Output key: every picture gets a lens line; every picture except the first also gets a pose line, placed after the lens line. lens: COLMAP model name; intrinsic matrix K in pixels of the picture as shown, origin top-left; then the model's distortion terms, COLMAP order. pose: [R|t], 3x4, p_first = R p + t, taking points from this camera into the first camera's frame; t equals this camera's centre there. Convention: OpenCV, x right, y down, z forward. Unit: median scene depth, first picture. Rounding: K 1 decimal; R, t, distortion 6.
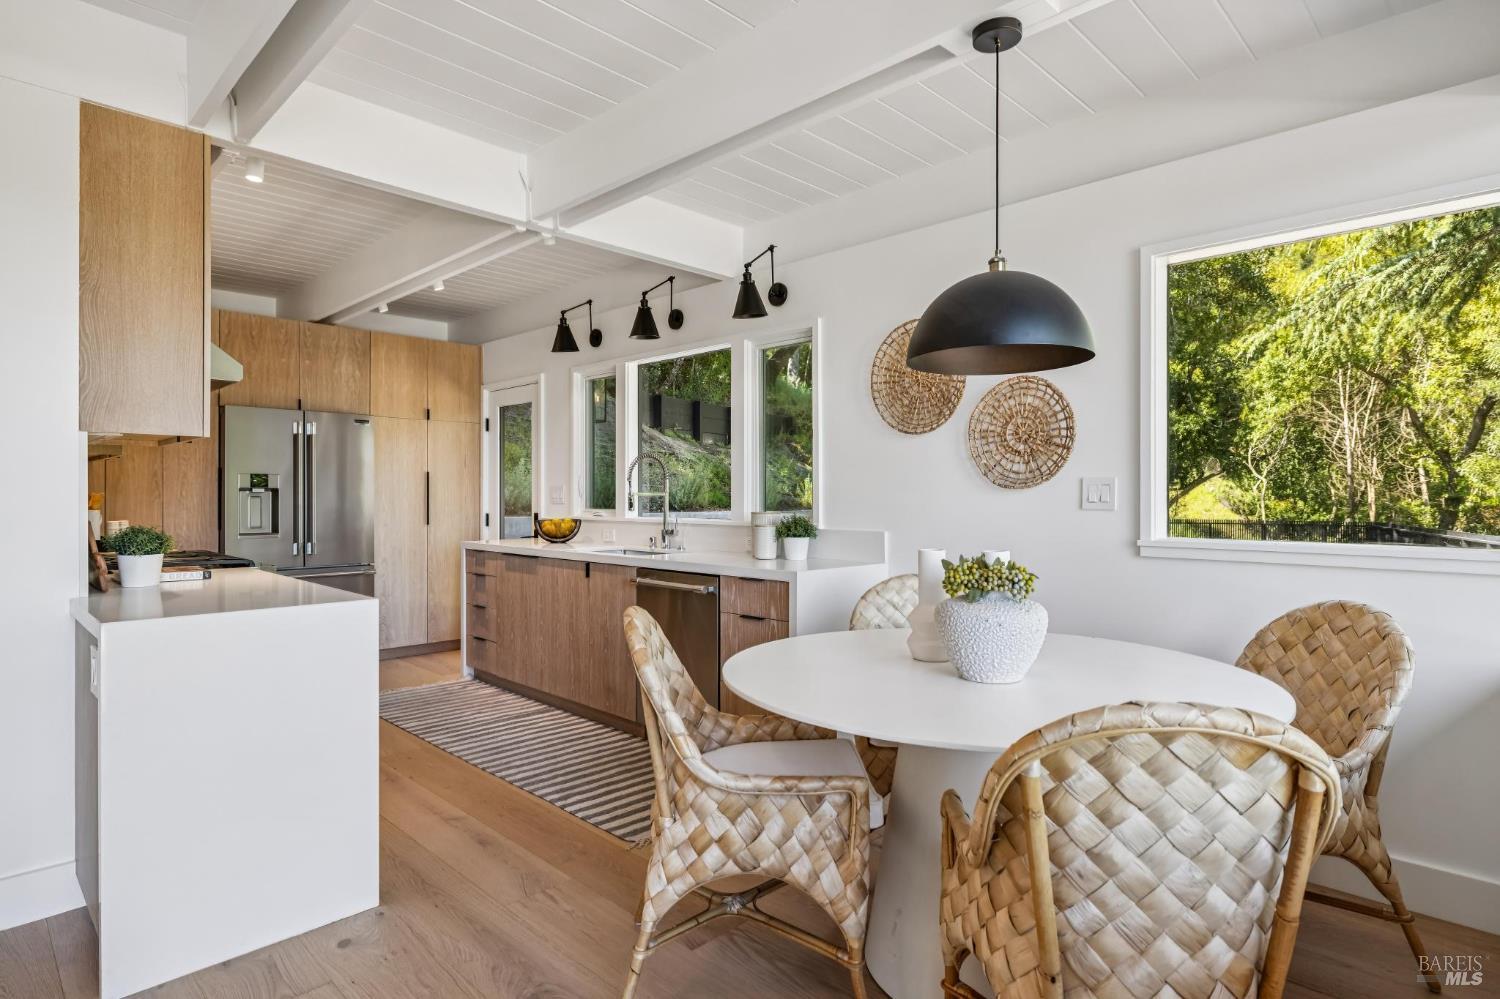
lens RADIAL K [[802.8, 0, 750.0], [0, 802.8, 499.5], [0, 0, 1]] dist [0.001413, 0.000055]
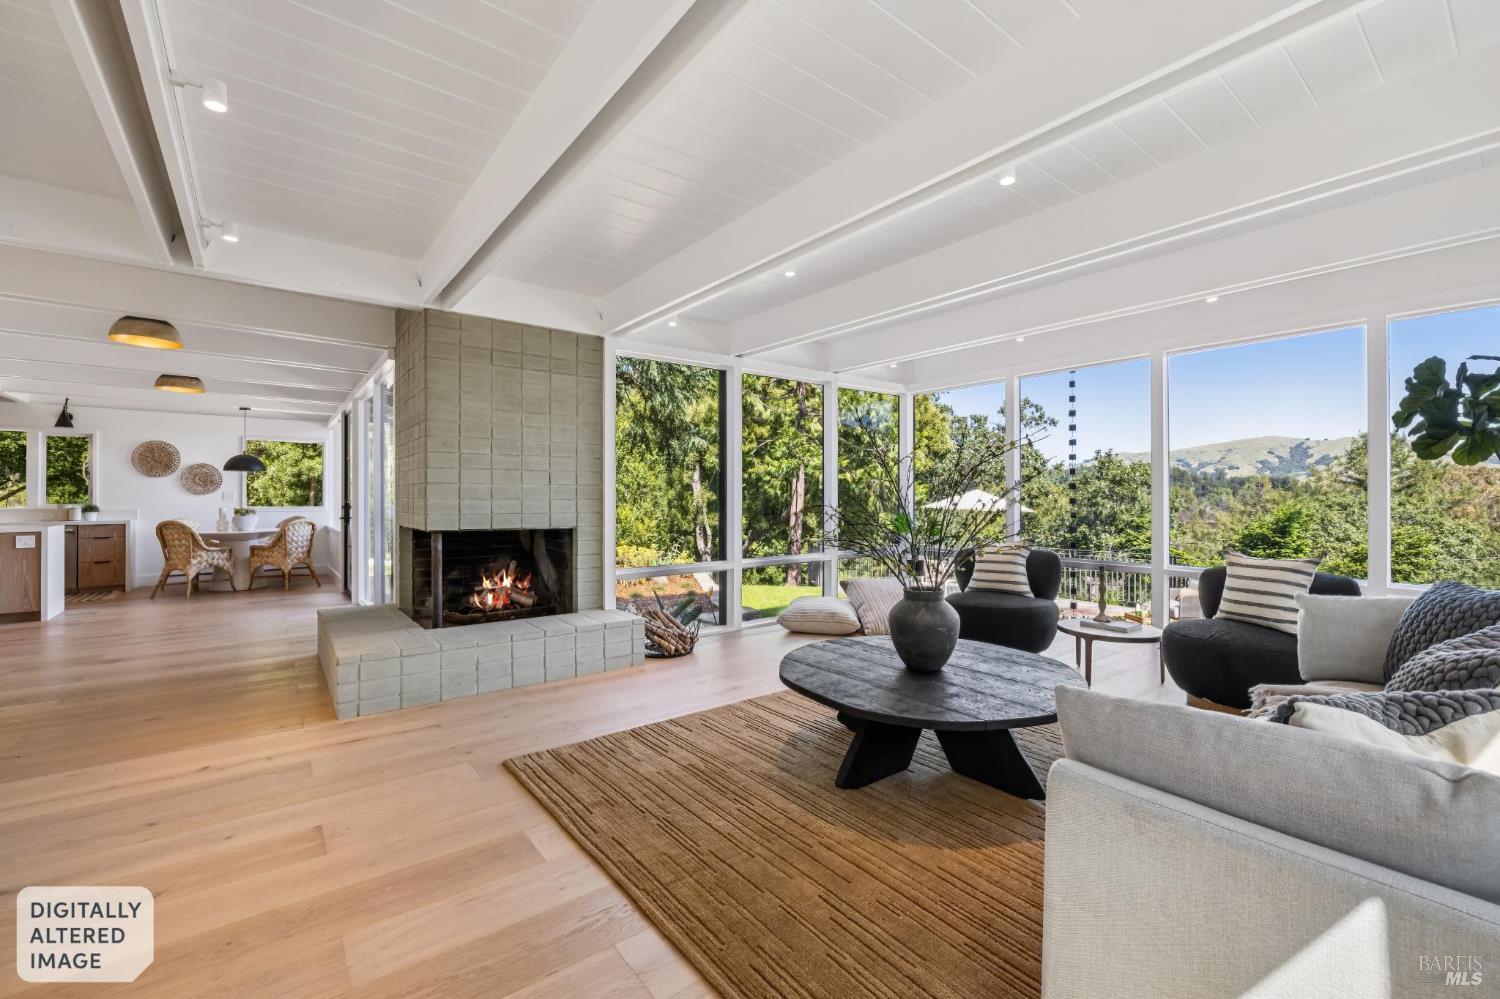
lens RADIAL K [[633.3, 0, 750.0], [0, 633.3, 499.5], [0, 0, 1]] dist [0.002797, 0.000276]
pose [[0.136045, -0.001708, 0.990701, -2.120573], [0.007894, 0.999969, 0.000640, 0.024644], [-0.990671, 0.007734, 0.136055, -1.794640]]
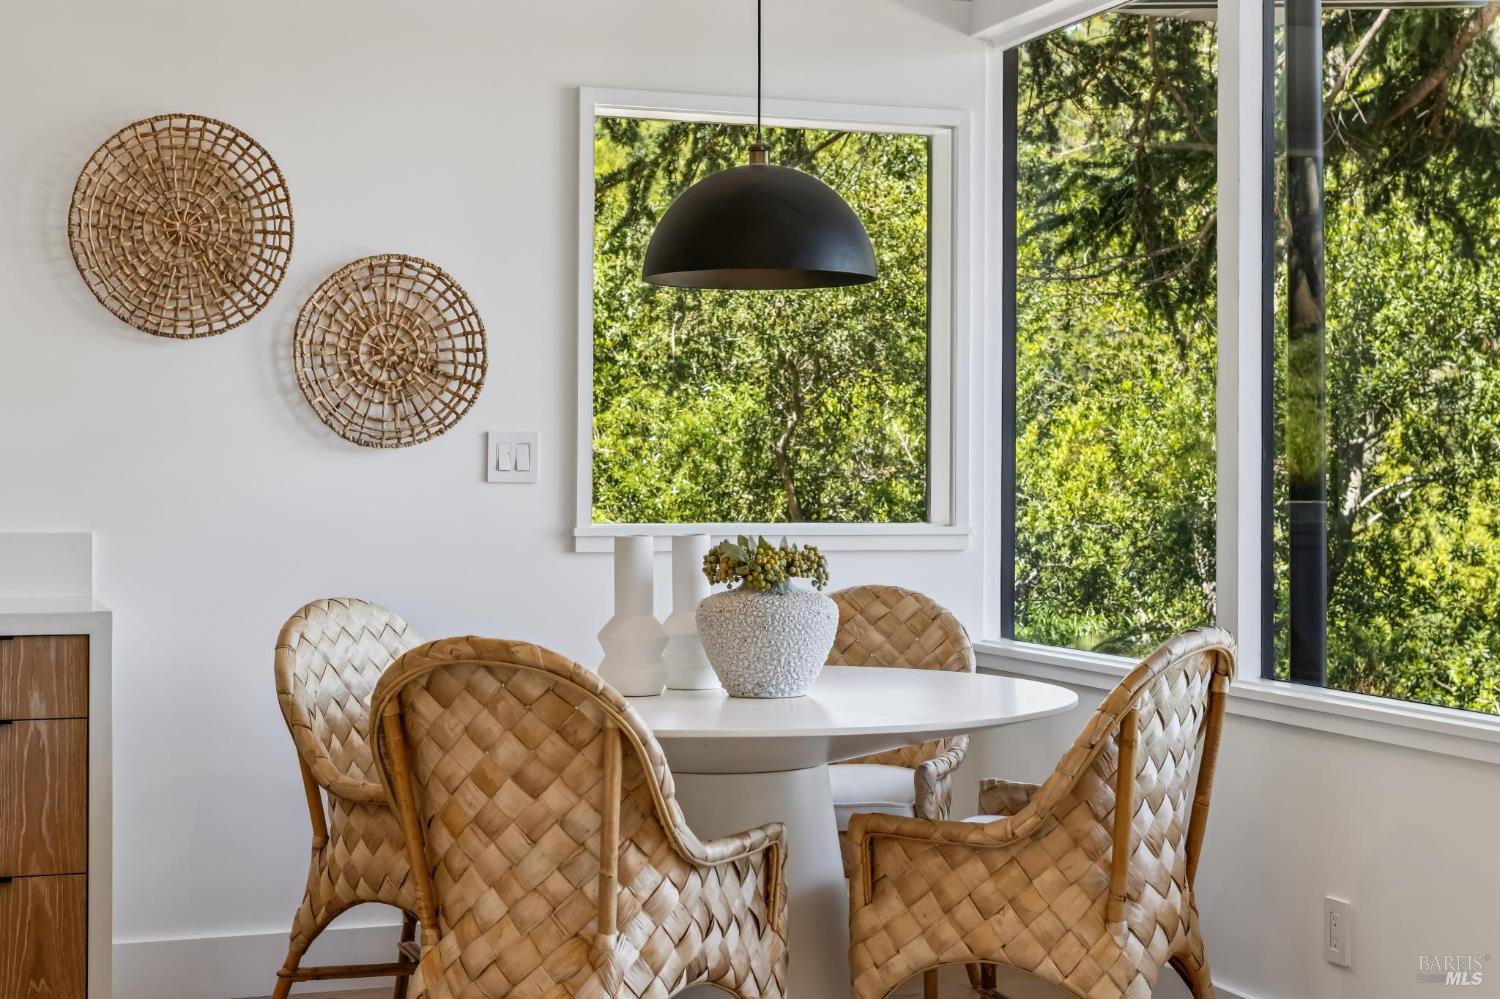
lens RADIAL K [[2305.0, 0, 750.0], [0, 2305.0, 499.5], [0, 0, 1]] dist [-0.008781, -0.050799]
pose [[0.438076, -0.007024, 0.898910, -1.039367], [0.002558, 0.999975, 0.006568, 0.013457], [-0.898934, -0.000578, 0.438083, 0.035844]]
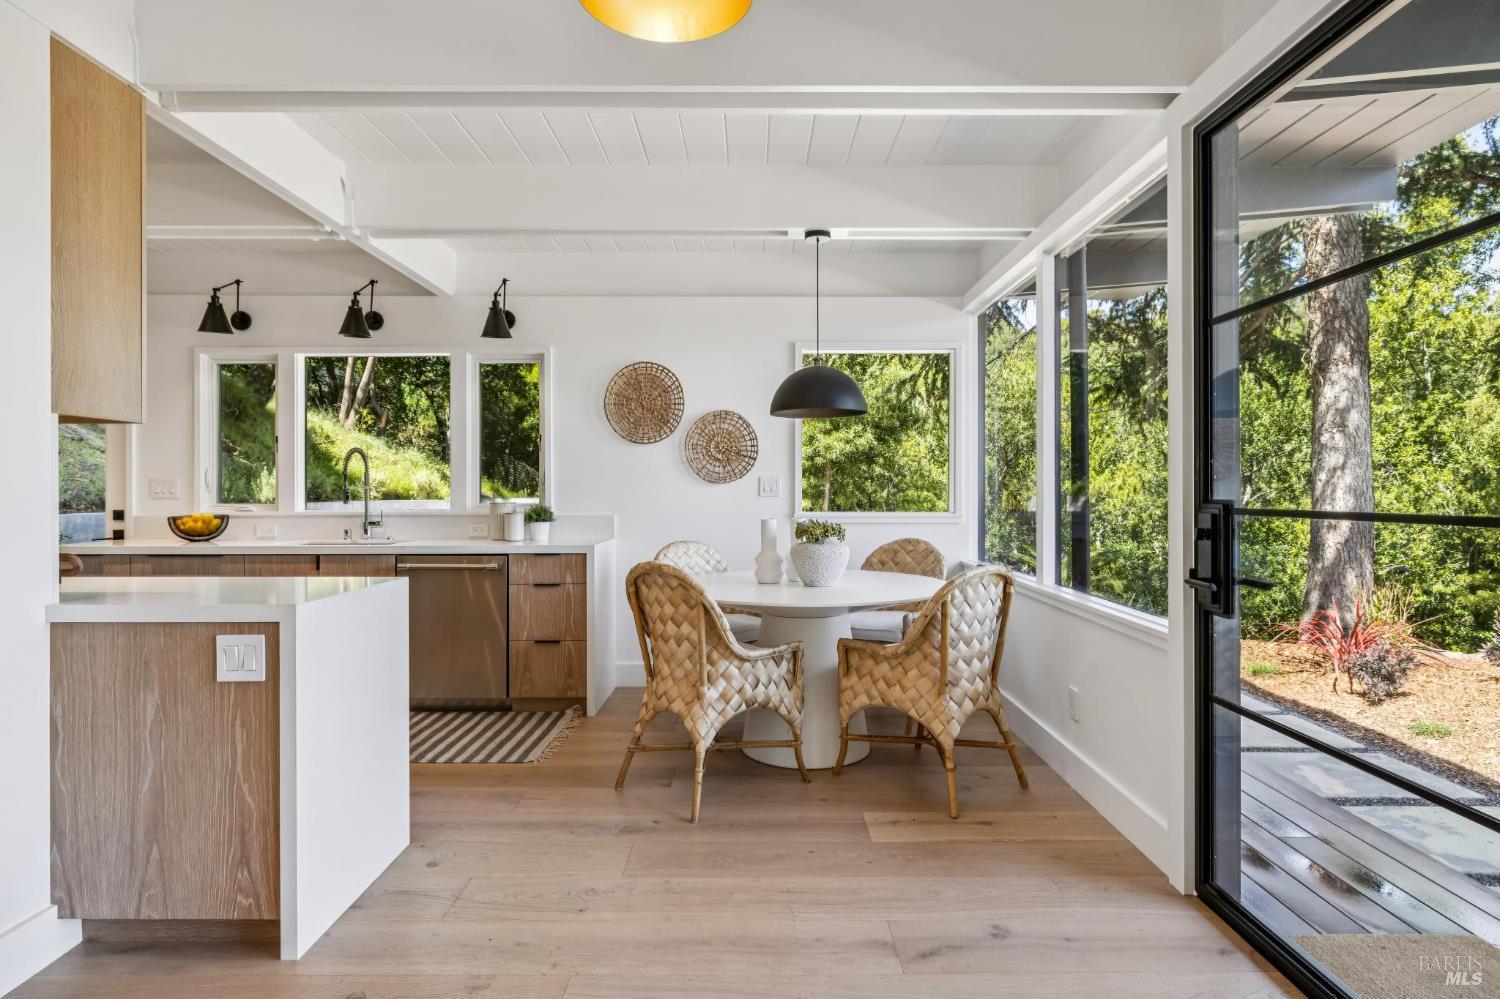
lens RADIAL K [[774.6, 0, 750.0], [0, 774.6, 499.5], [0, 0, 1]] dist [0.000701, 0.000586]
pose [[0.714859, -0.010314, 0.699193, -0.658550], [0.006611, 0.999946, 0.007991, 0.005868], [-0.699238, -0.001090, 0.714888, -0.099212]]
